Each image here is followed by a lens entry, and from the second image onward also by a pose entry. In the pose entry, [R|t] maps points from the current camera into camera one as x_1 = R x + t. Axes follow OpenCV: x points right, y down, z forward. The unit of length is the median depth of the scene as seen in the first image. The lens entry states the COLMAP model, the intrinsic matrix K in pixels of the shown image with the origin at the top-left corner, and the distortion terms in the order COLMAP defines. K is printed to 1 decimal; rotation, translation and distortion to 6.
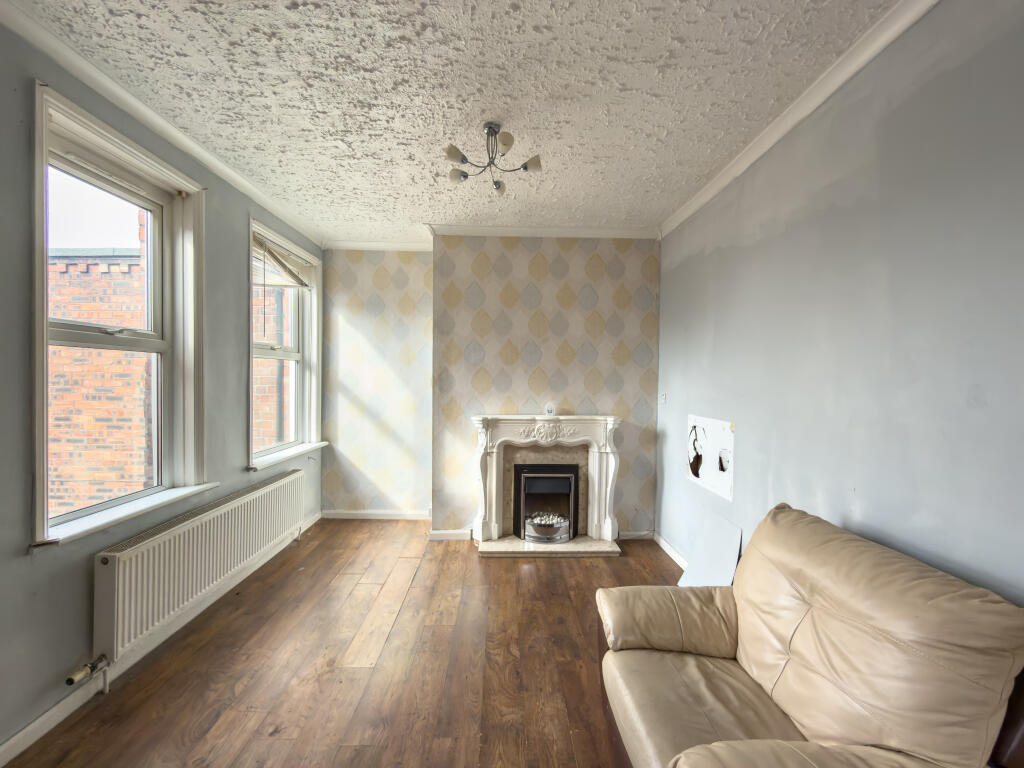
lens RADIAL K [[411.0, 0, 512.0], [0, 411.0, 384.0], [0, 0, 1]] dist [-0.001710, -0.000114]
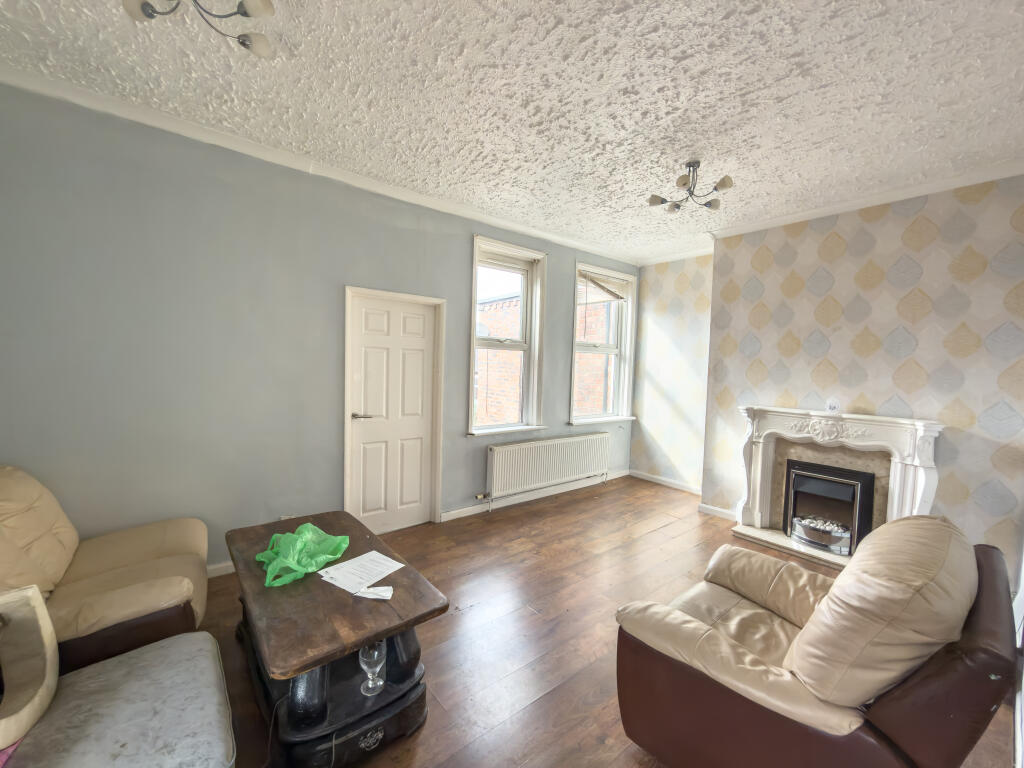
lens RADIAL K [[411.0, 0, 512.0], [0, 411.0, 384.0], [0, 0, 1]] dist [-0.001710, -0.000114]
pose [[0.612143, 0.047151, -0.789340, 0.372015], [-0.034195, 0.998865, 0.033148, 0.008539], [0.790007, 0.006700, 0.613061, -0.111377]]
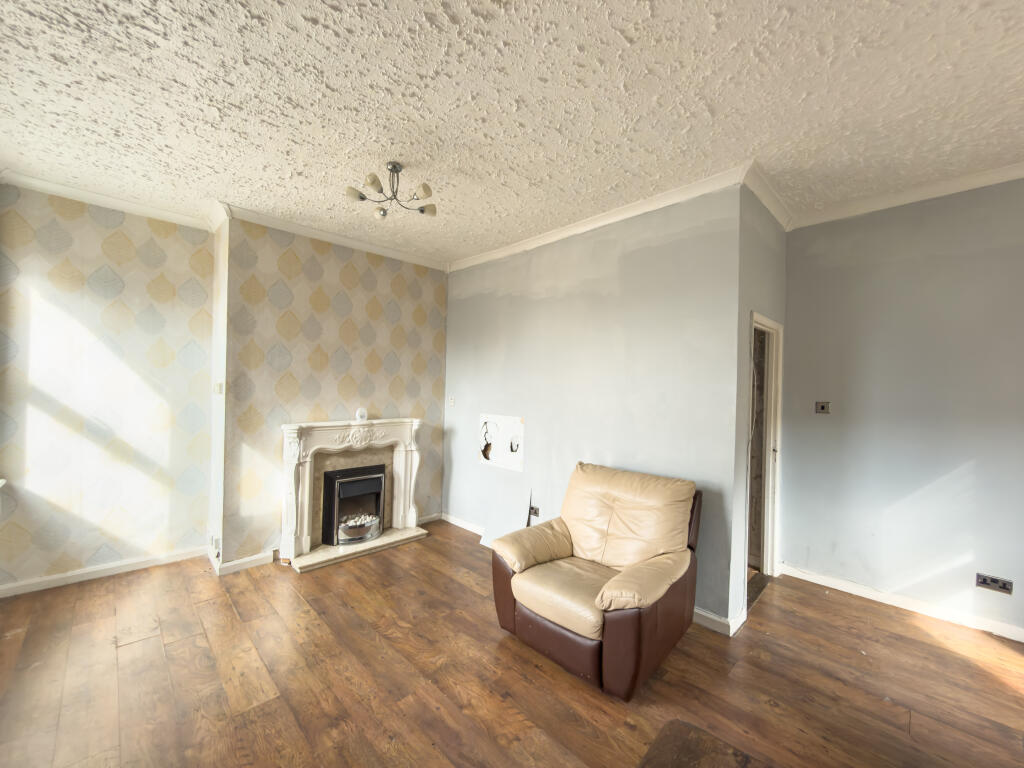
lens RADIAL K [[411.0, 0, 512.0], [0, 411.0, 384.0], [0, 0, 1]] dist [-0.001710, -0.000114]
pose [[0.731515, 0.009418, 0.681760, -0.344791], [-0.002503, 0.999935, -0.011129, -0.005702], [-0.681821, 0.006435, 0.731491, -0.028618]]
